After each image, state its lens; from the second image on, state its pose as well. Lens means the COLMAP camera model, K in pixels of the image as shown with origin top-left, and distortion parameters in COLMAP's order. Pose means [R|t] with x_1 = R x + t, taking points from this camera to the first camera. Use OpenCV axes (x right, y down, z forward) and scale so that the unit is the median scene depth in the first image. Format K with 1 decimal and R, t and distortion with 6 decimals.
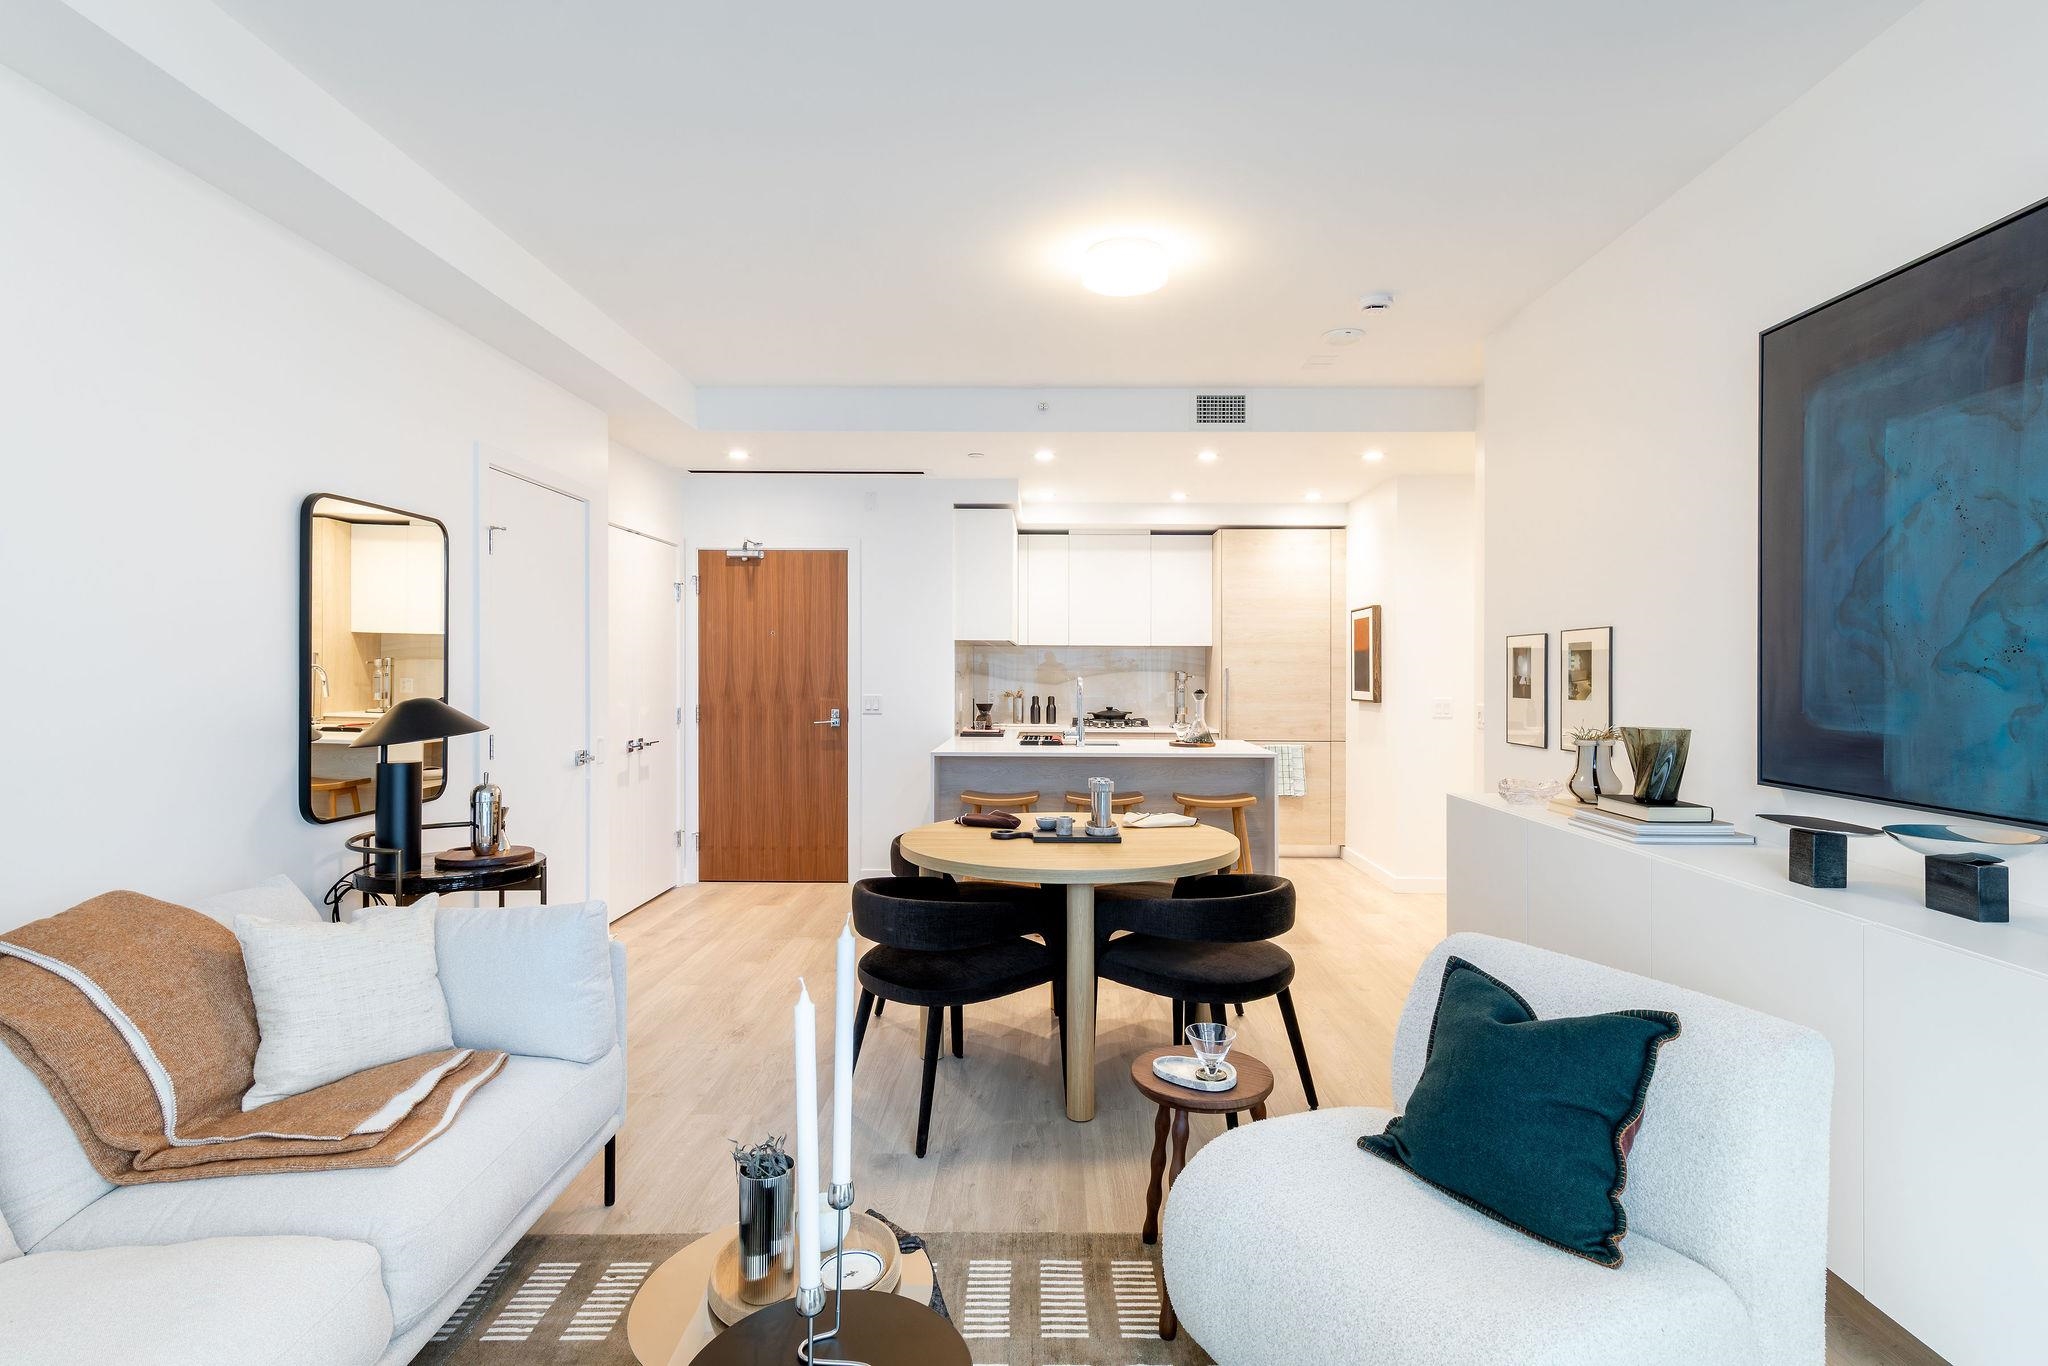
lens RADIAL K [[997.4, 0, 1024.0], [0, 997.4, 683.0], [0, 0, 1]] dist [0.000803, 0.000075]
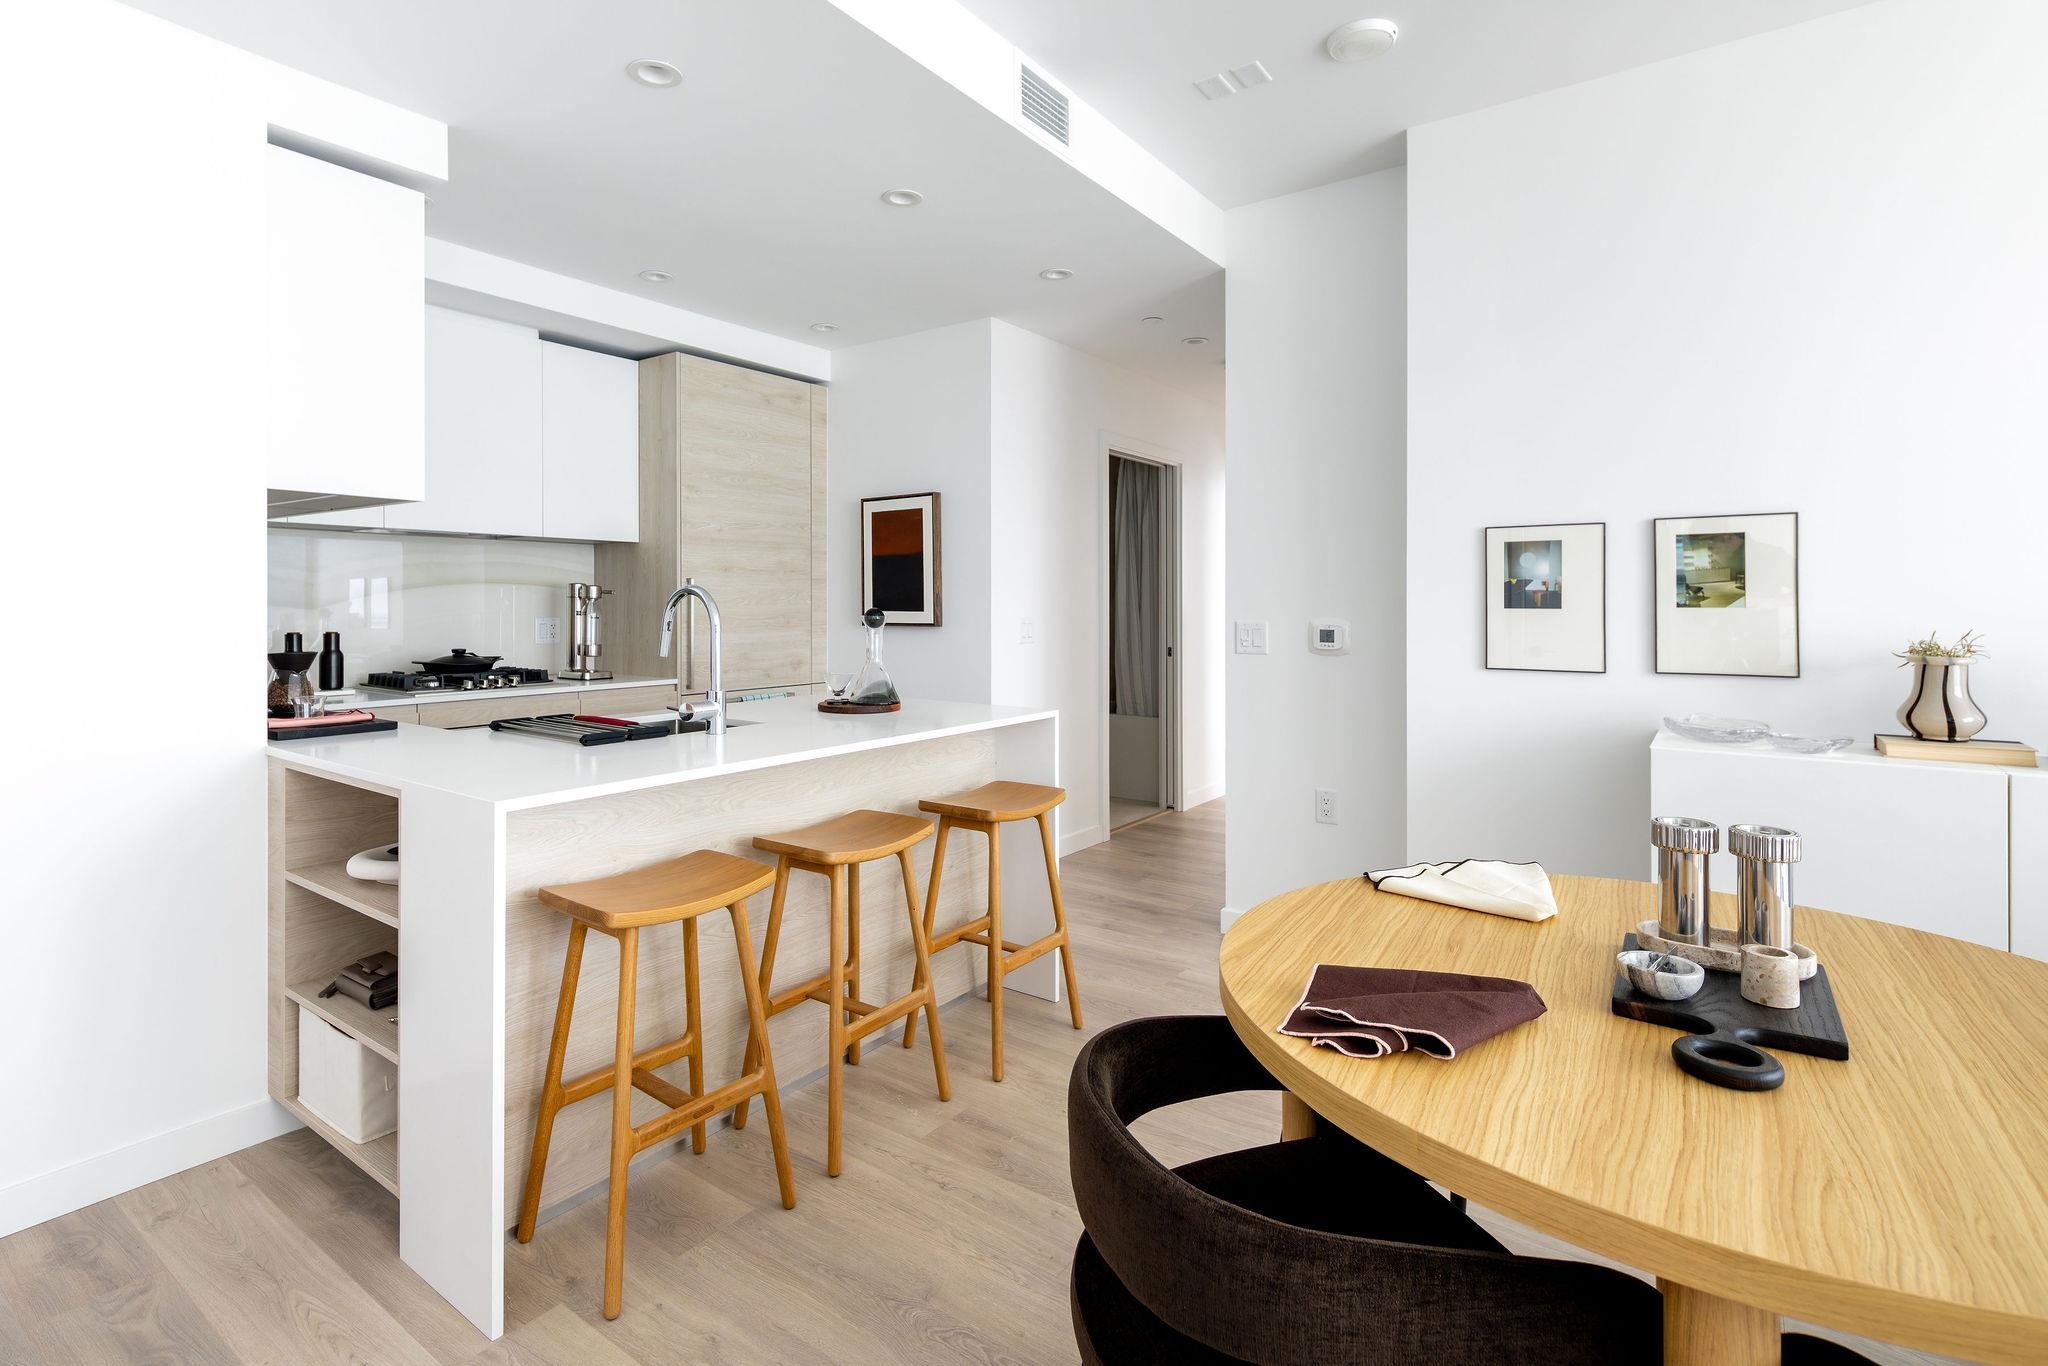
lens RADIAL K [[988.5, 0, 1017.3], [0, 988.5, 596.6], [0, 0, 1]] dist [0.000466, 0.000037]
pose [[0.572395, -0.000827, 0.819977, -0.475340], [0.011993, 0.999901, -0.007364, 0.009611], [-0.819890, 0.014049, 0.572349, 1.259614]]
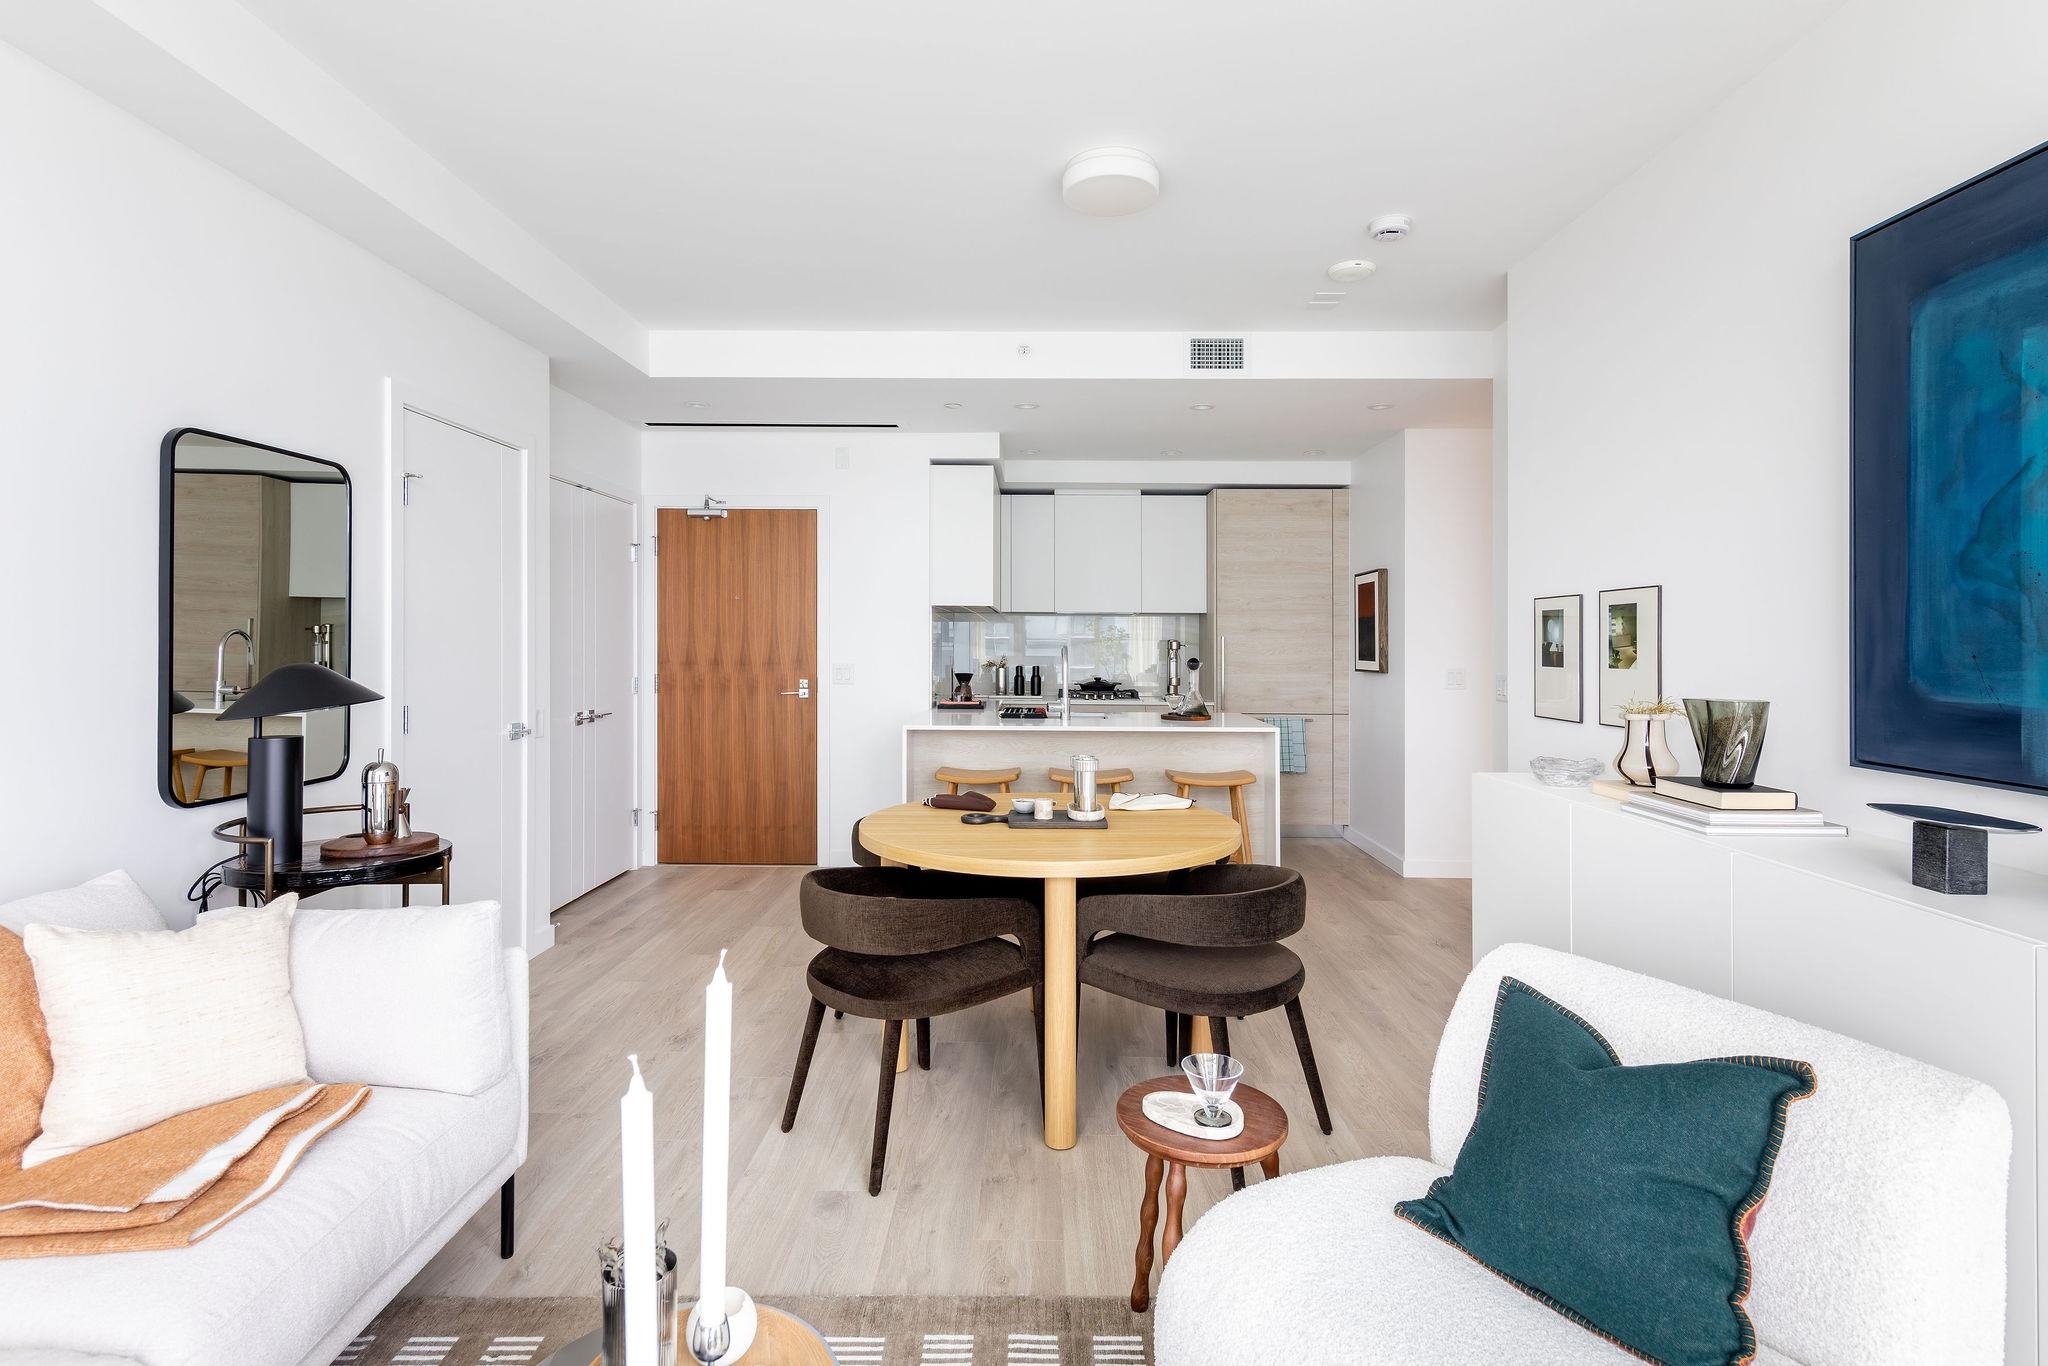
lens RADIAL K [[1013.0, 0, 1017.3], [0, 1013.0, 638.9], [0, 0, 1]] dist [0.000893, 0.000708]
pose [[0.999989, 0.001960, 0.004154, 0.016854], [-0.001895, 0.999877, -0.015586, 0.007125], [-0.004184, 0.015578, 0.999870, 0.123017]]
